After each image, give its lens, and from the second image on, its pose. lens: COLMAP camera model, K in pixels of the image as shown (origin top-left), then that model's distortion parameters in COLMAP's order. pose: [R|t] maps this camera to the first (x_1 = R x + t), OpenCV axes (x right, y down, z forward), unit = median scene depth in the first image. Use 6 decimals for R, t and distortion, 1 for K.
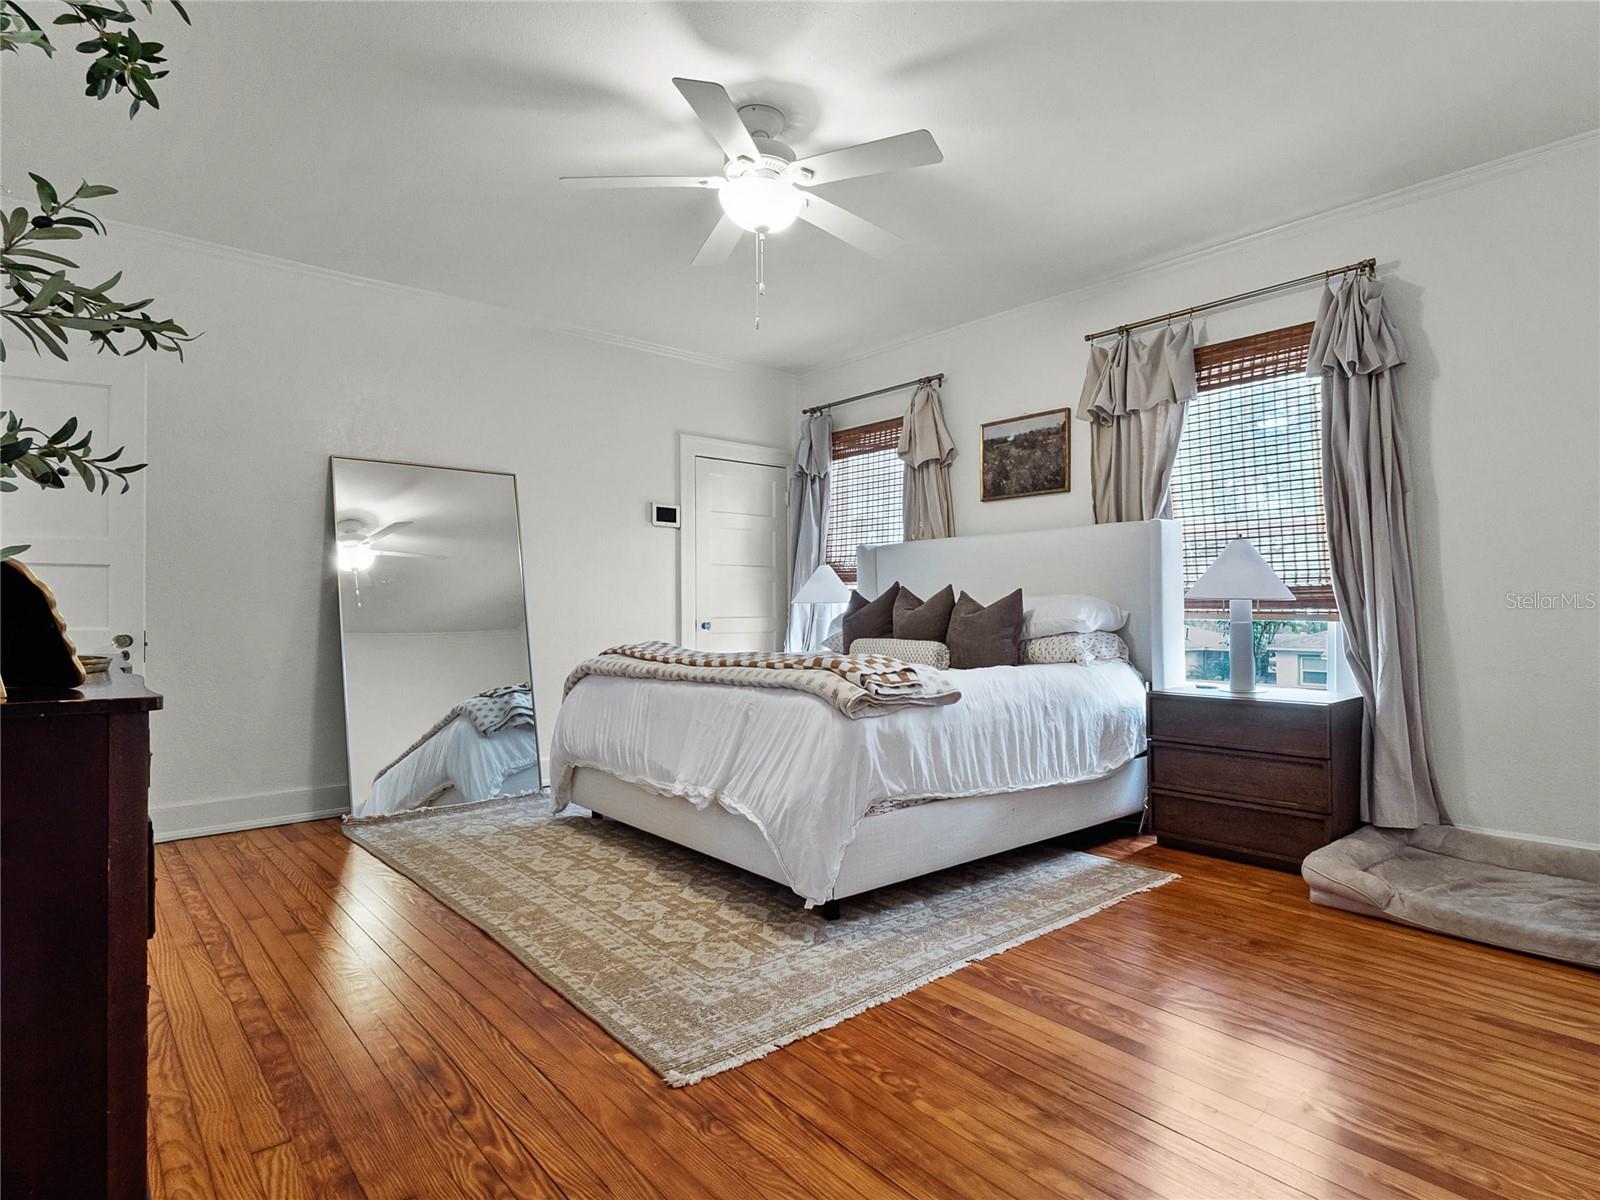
lens RADIAL K [[873.3, 0, 883.0], [0, 873.3, 595.7], [0, 0, 1]] dist [-0.002810, -0.001233]
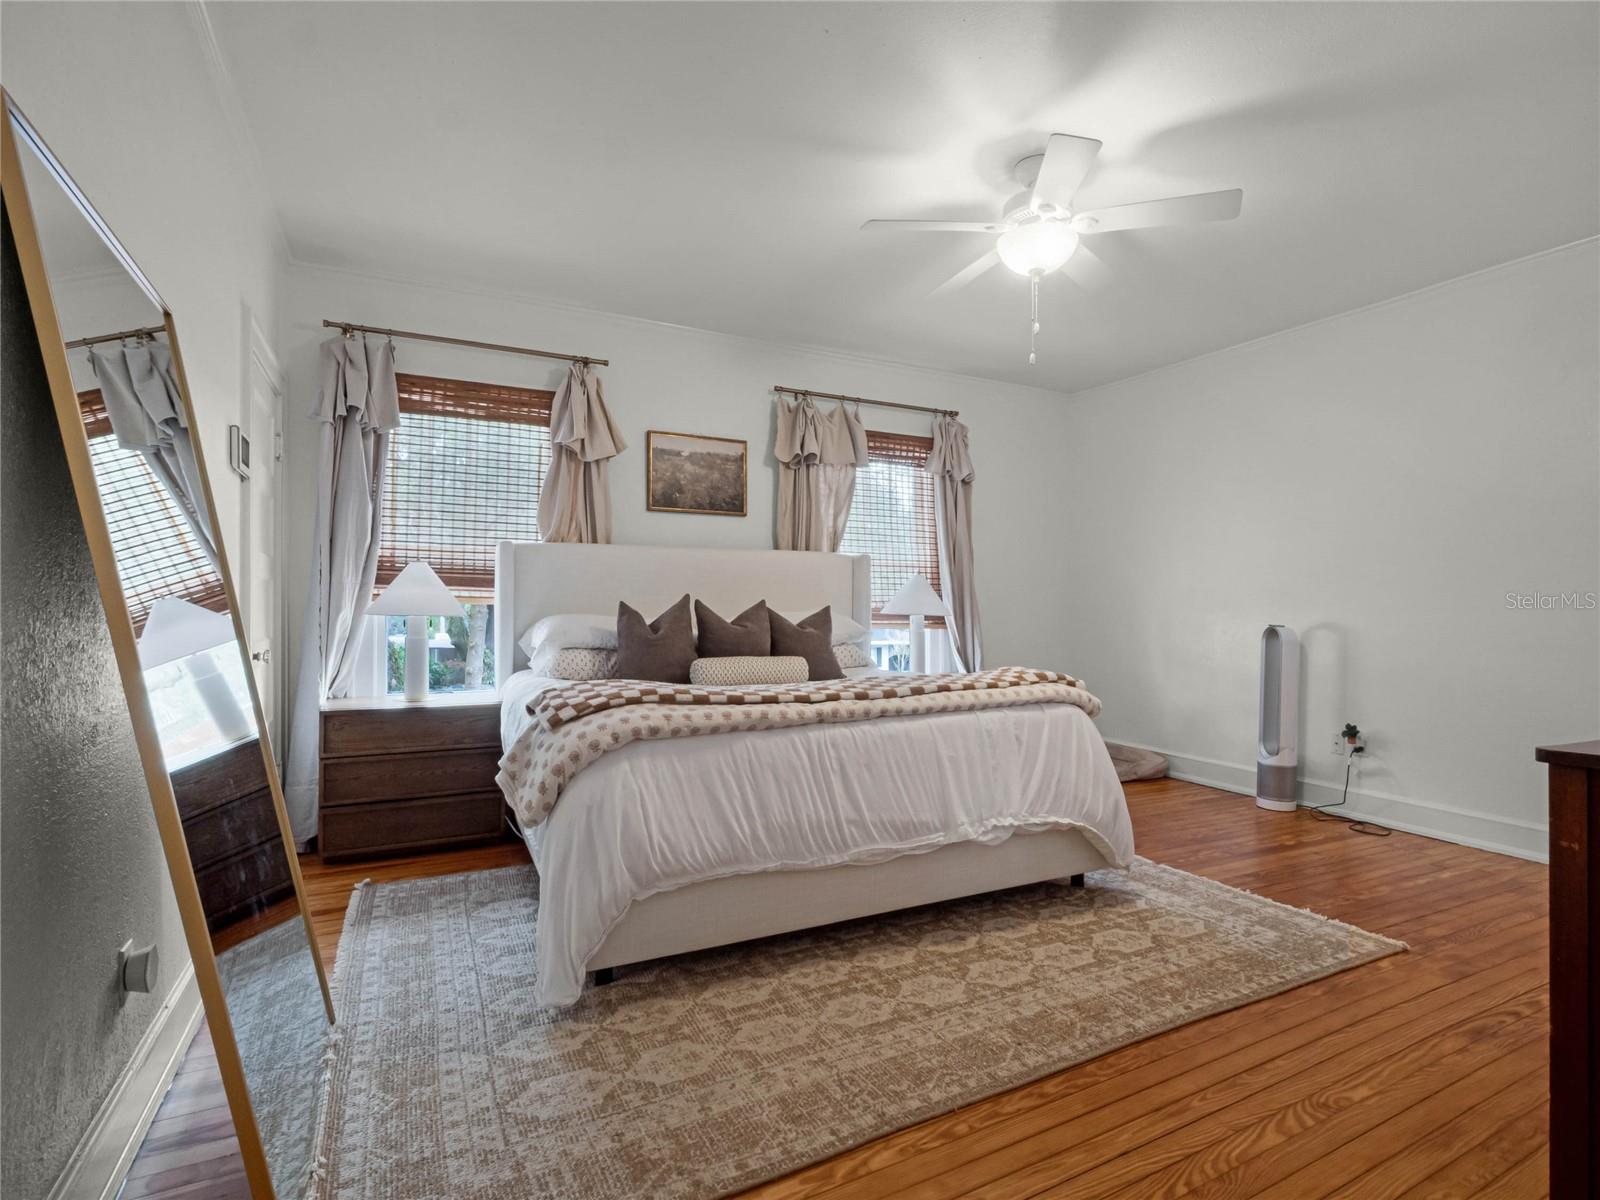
lens RADIAL K [[788.1, 0, 800.0], [0, 788.1, 600.0], [0, 0, 1]] dist [-0.014820, -0.000798]
pose [[0.284985, 0.014421, 0.958423, -1.117617], [-0.019078, 0.999774, -0.009370, -0.007362], [-0.958342, -0.015614, 0.285196, 0.989428]]
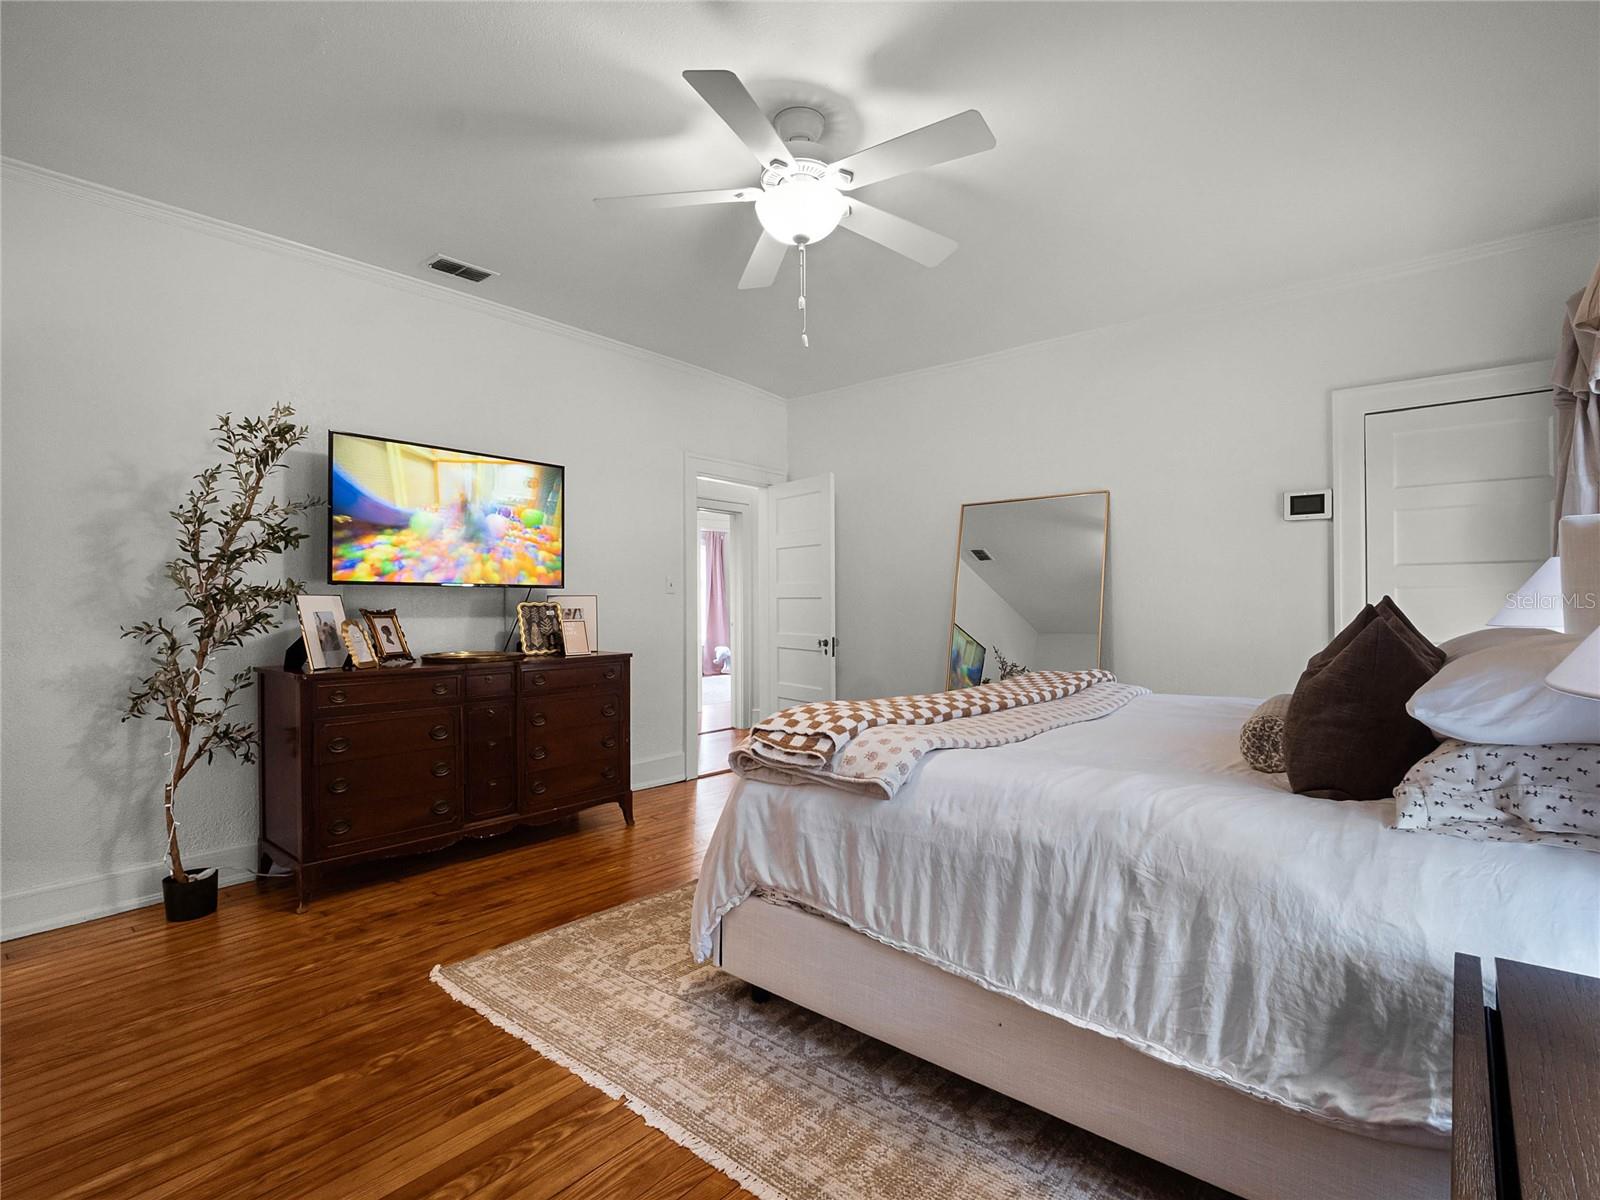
lens RADIAL K [[788.1, 0, 800.0], [0, 788.1, 600.0], [0, 0, 1]] dist [-0.014820, -0.000798]
pose [[0.118762, -0.002280, -0.992920, 0.683777], [0.016677, 0.999861, -0.000301, -0.030555], [0.992783, -0.016524, 0.118784, 0.885770]]
